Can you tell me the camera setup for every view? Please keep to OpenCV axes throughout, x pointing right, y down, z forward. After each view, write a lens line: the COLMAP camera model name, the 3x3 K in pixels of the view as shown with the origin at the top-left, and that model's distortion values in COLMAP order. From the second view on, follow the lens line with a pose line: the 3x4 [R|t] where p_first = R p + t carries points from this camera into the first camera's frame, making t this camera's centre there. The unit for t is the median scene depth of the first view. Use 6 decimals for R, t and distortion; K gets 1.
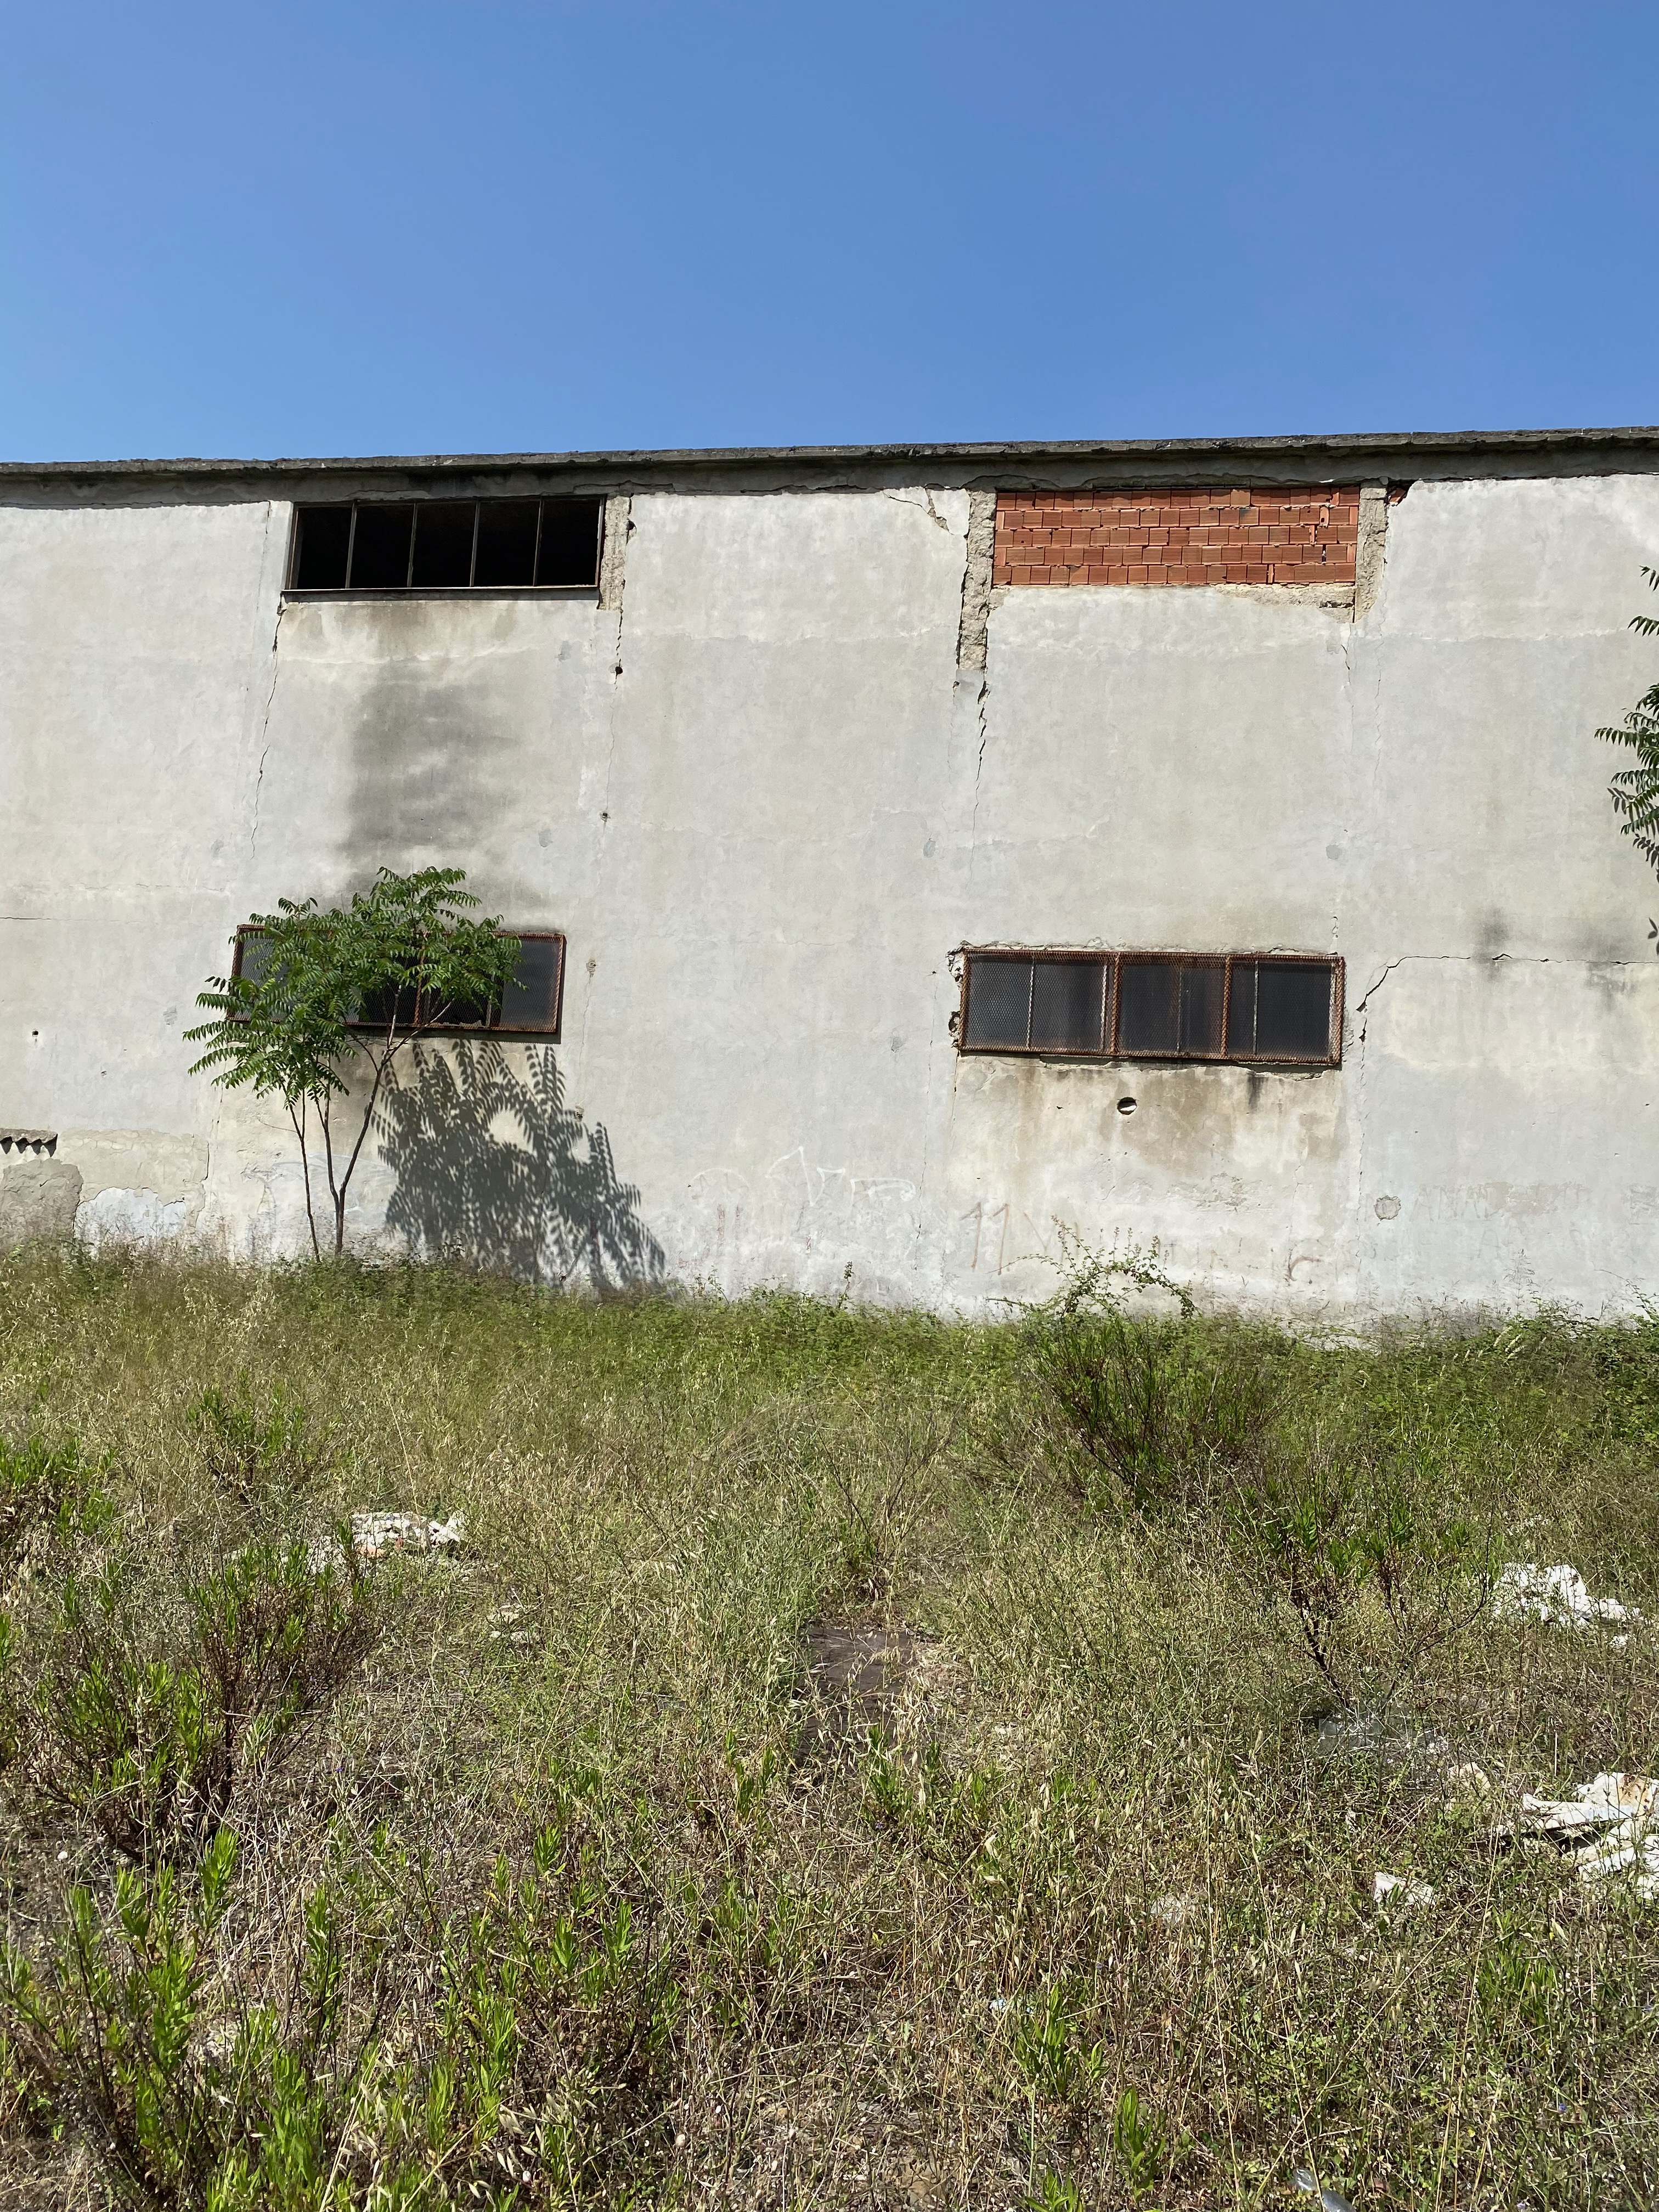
lens RADIAL K [[1633.5, 0, 886.1], [0, 1633.5, 1140.7], [0, 0, 1]] dist [0.102735, -0.242310]
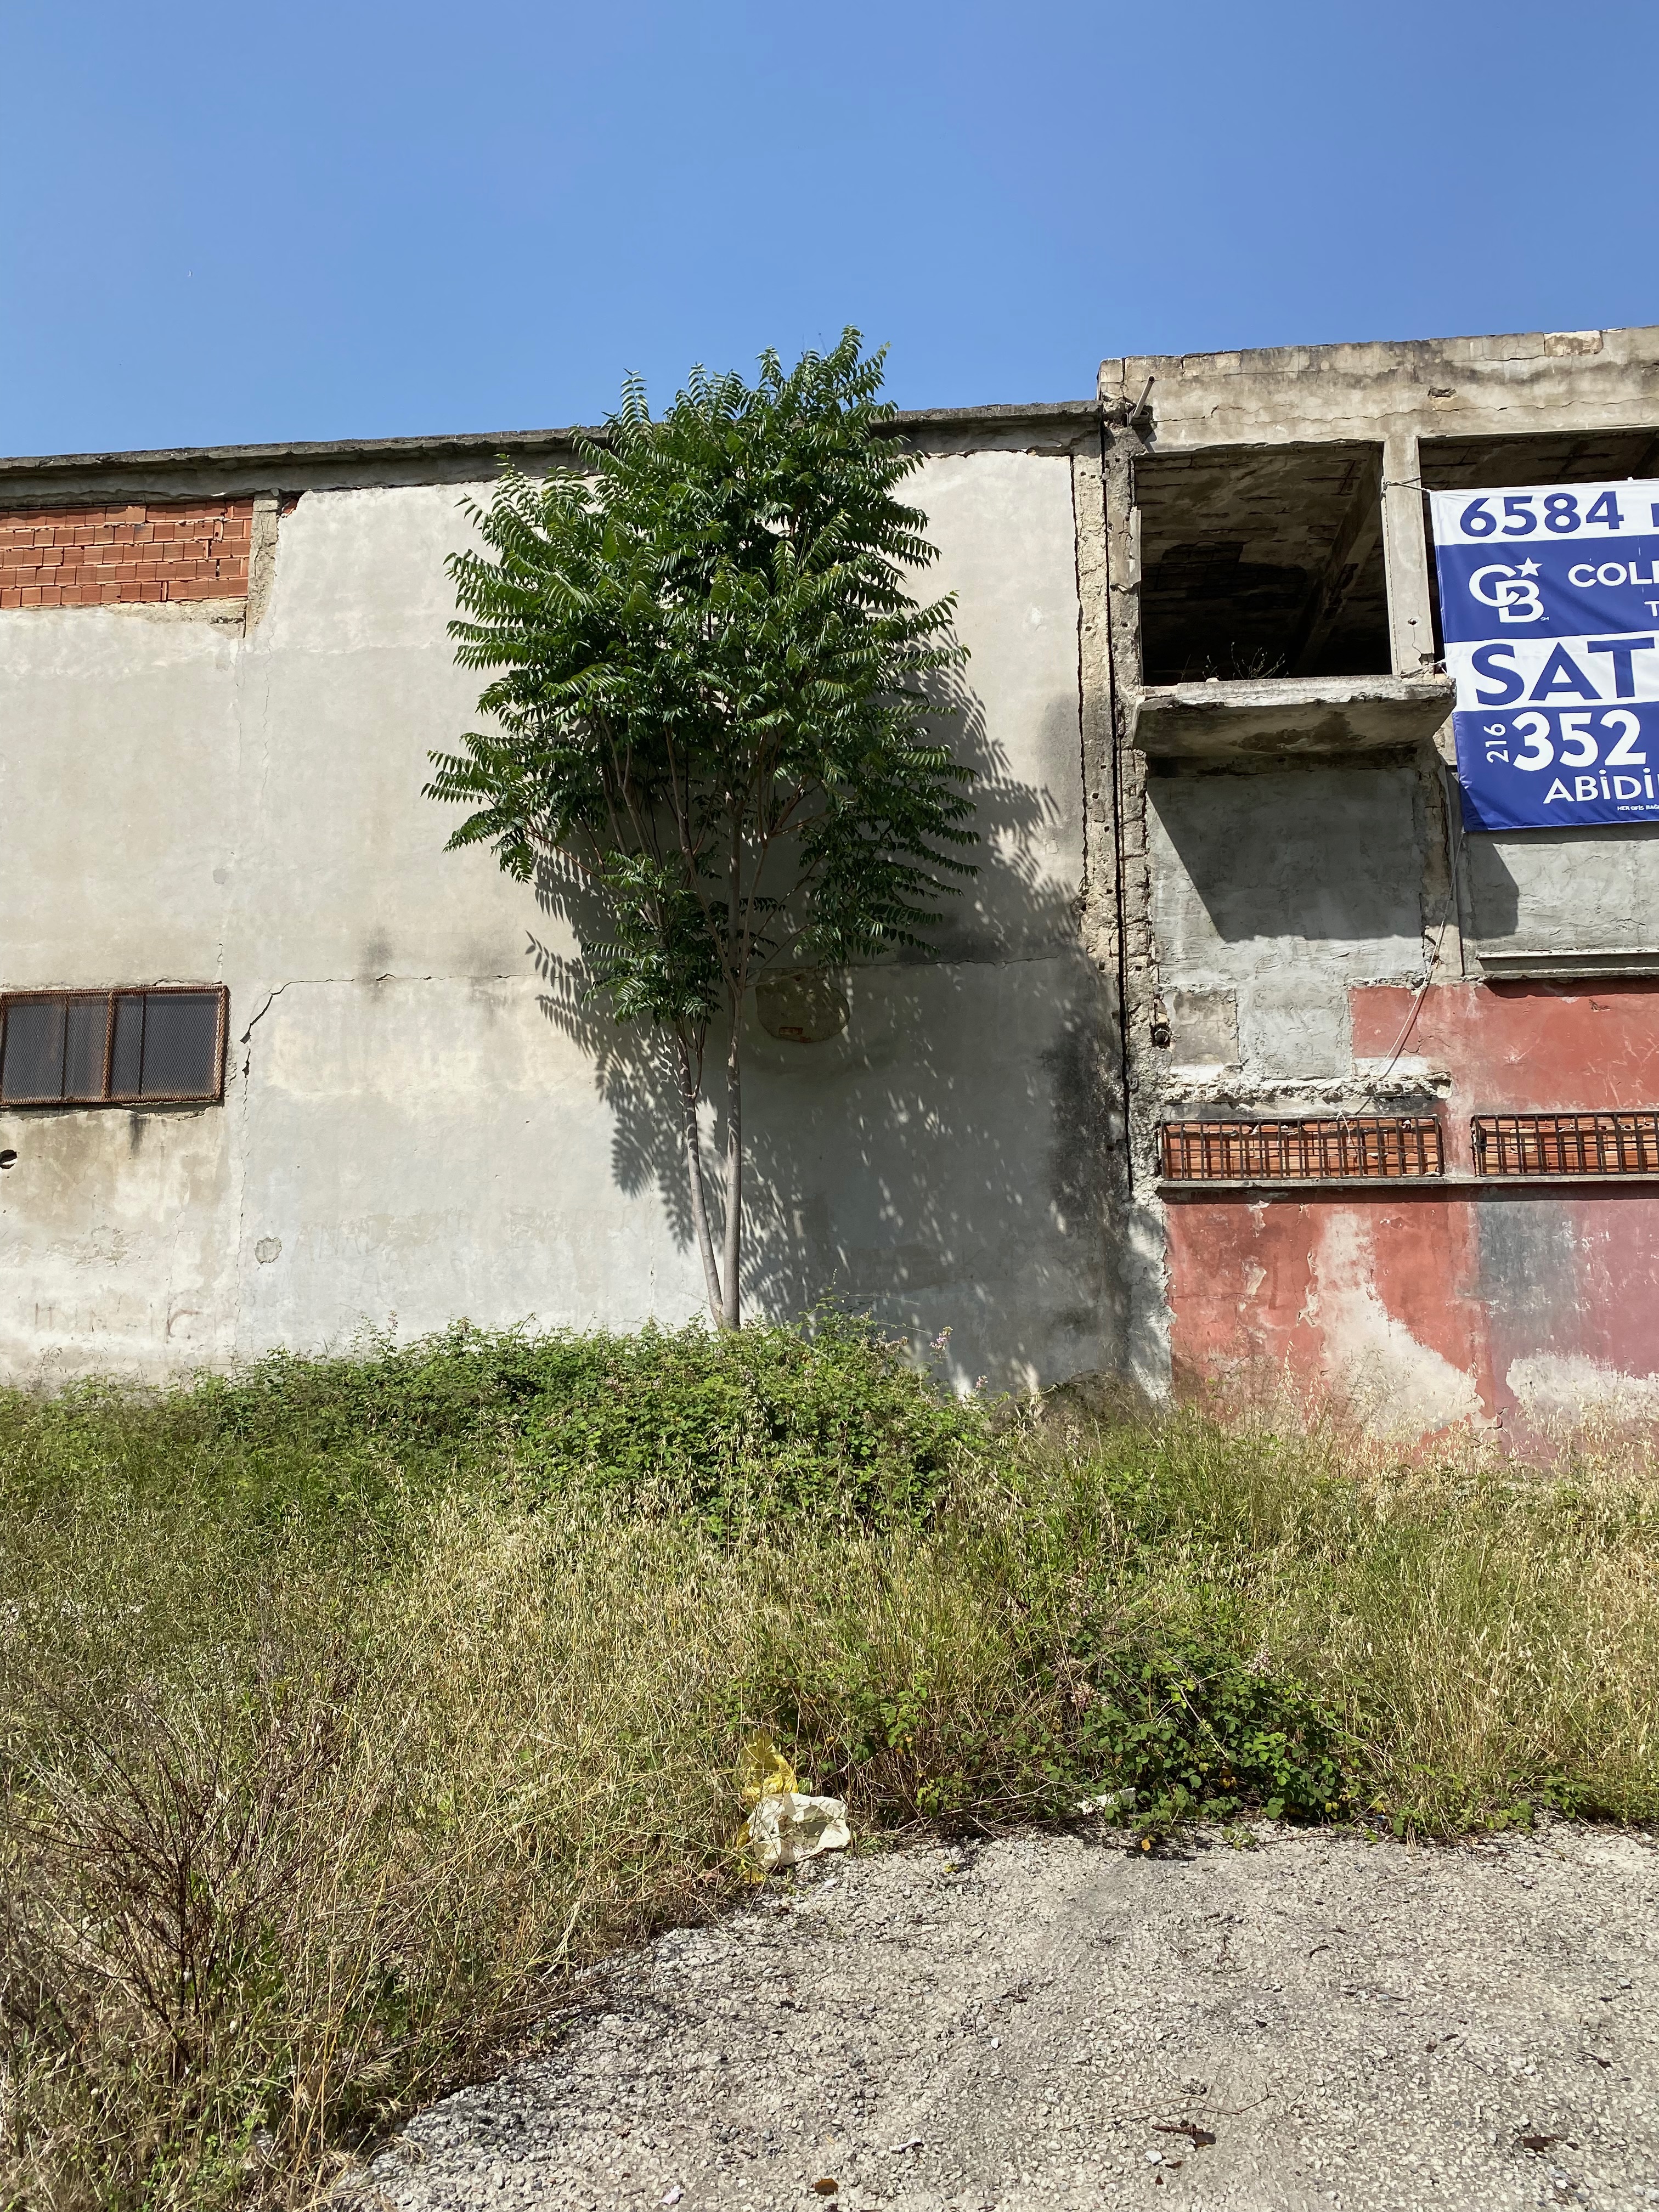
lens RADIAL K [[1667.3, 0, 815.7], [0, 1667.3, 1091.5], [0, 0, 1]] dist [0.130334, -0.280736]
pose [[0.993738, -0.062391, 0.092694, 0.490269], [0.068358, 0.995691, -0.062656, 0.029888], [-0.088385, 0.068600, 0.993721, 0.017684]]
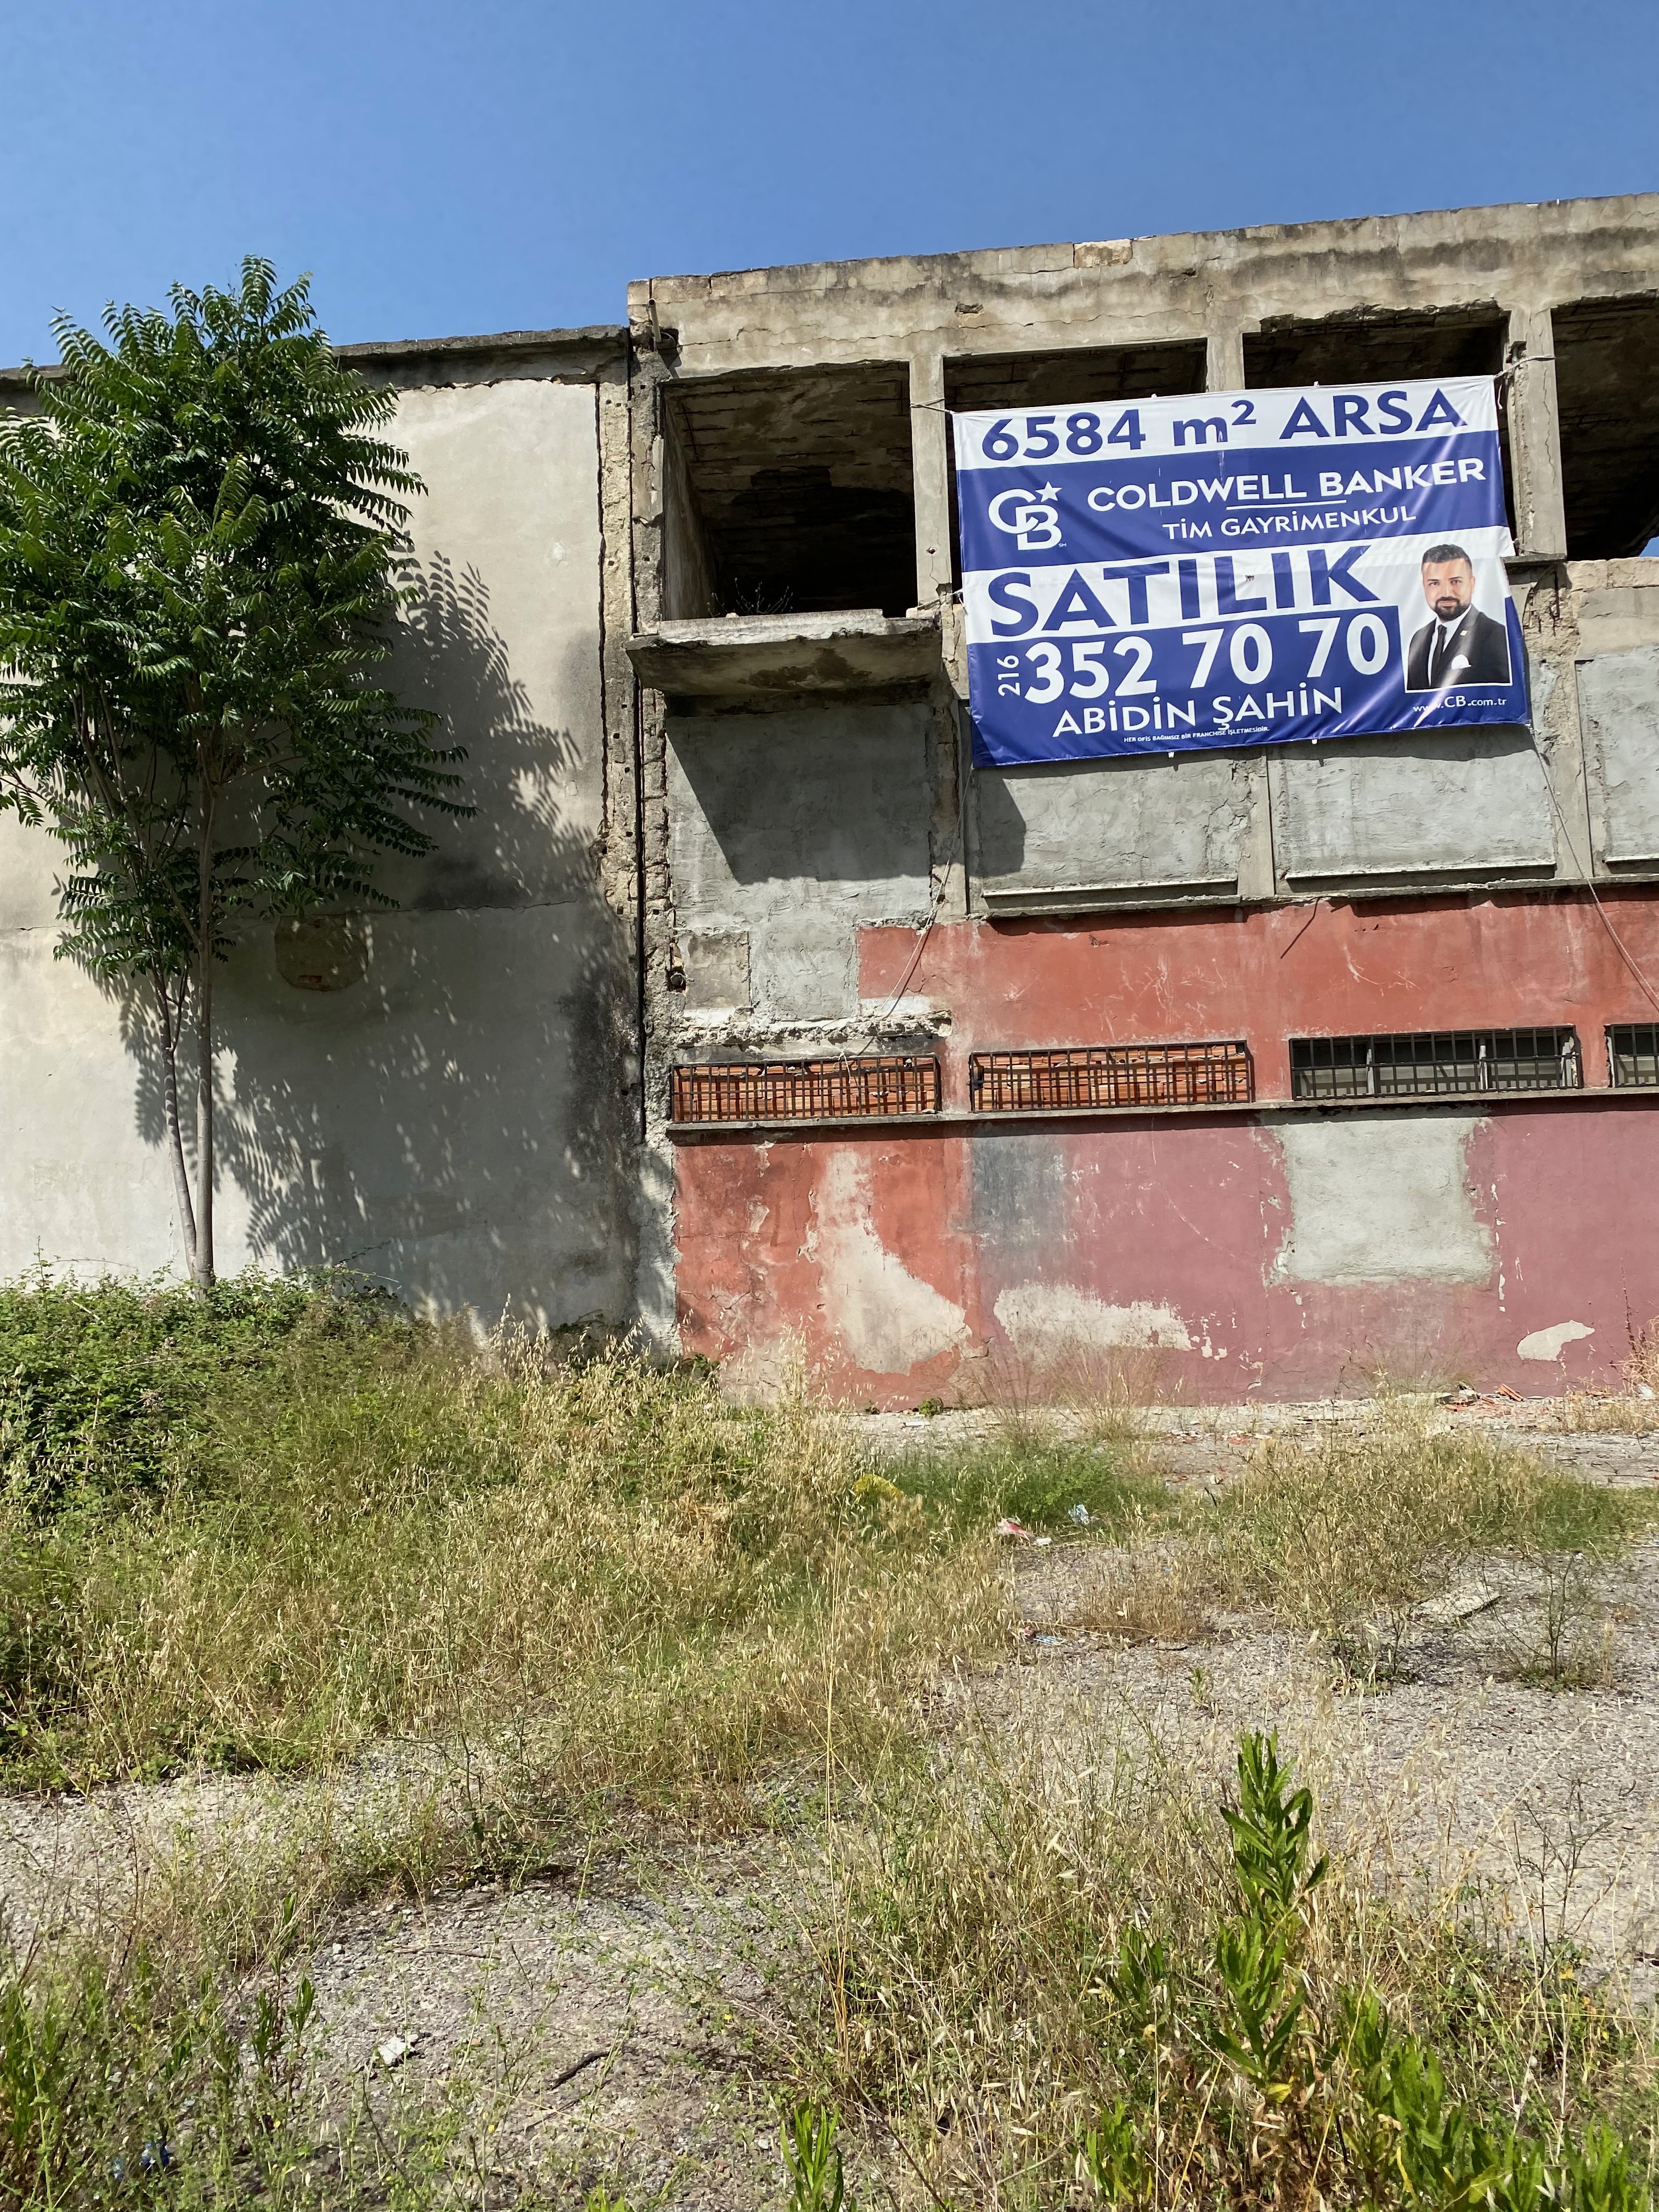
lens RADIAL K [[1642.8, 0, 812.3], [0, 1642.8, 1121.9], [0, 0, 1]] dist [0.177399, -0.438558]
pose [[0.993252, -0.087809, 0.075760, 0.750975], [0.087788, 0.996133, 0.003618, 0.036291], [-0.075785, 0.003057, 0.997120, -0.000324]]
